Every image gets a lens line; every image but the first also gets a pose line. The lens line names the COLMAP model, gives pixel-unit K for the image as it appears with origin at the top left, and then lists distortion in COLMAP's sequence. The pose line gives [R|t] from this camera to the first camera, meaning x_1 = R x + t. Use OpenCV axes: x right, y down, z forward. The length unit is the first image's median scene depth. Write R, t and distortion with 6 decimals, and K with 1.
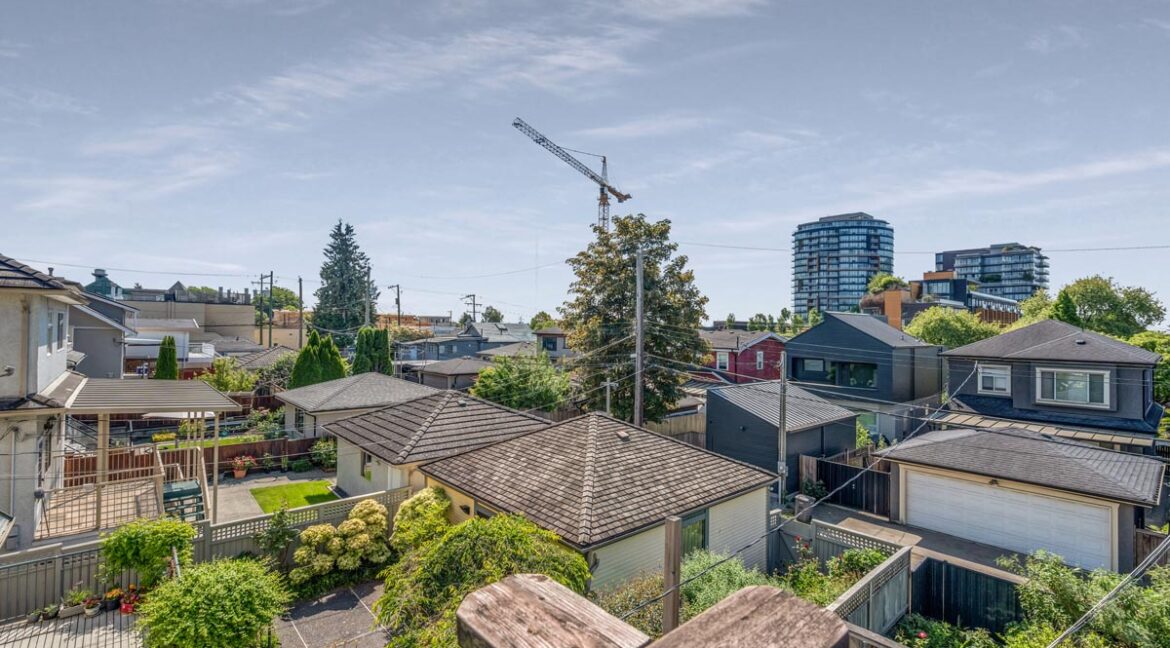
lens RADIAL K [[536.1, 0, 584.2], [0, 536.1, 324.3], [0, 0, 1]] dist [0.001221, 0.000107]
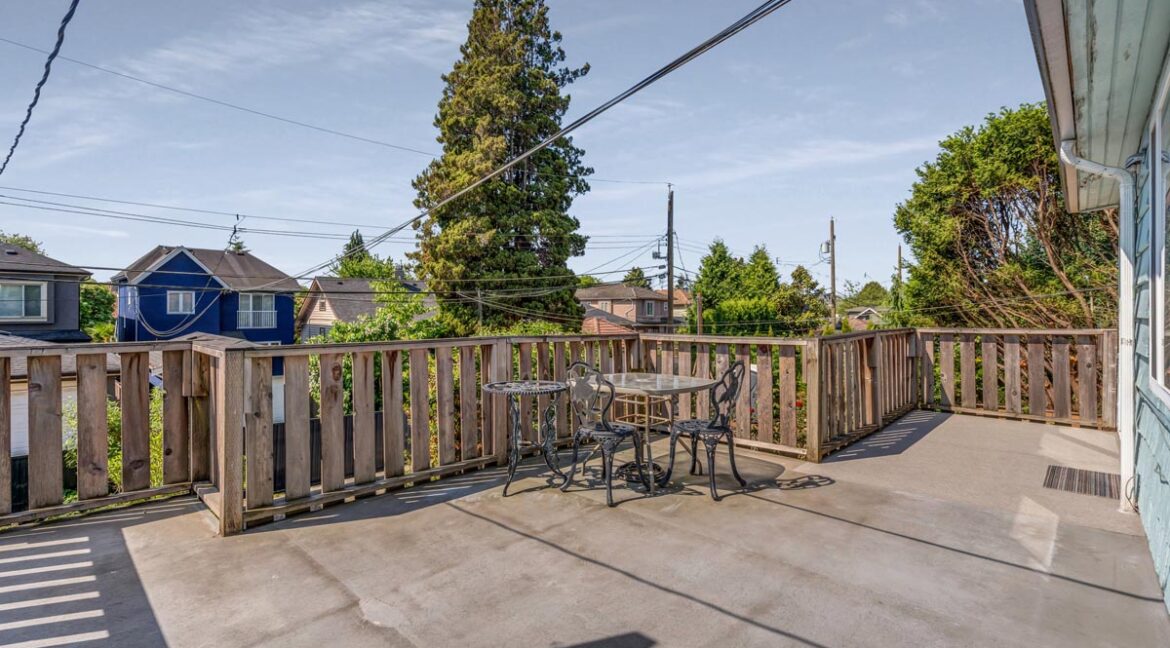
lens RADIAL K [[520.9, 0, 577.7], [0, 520.9, 292.0], [0, 0, 1]] dist [0.001725, 0.000451]
pose [[0.999998, 0.000556, -0.001730, 0.231786], [-0.000574, 0.999948, -0.010226, 0.013575], [0.001724, 0.010227, 0.999946, 0.005058]]
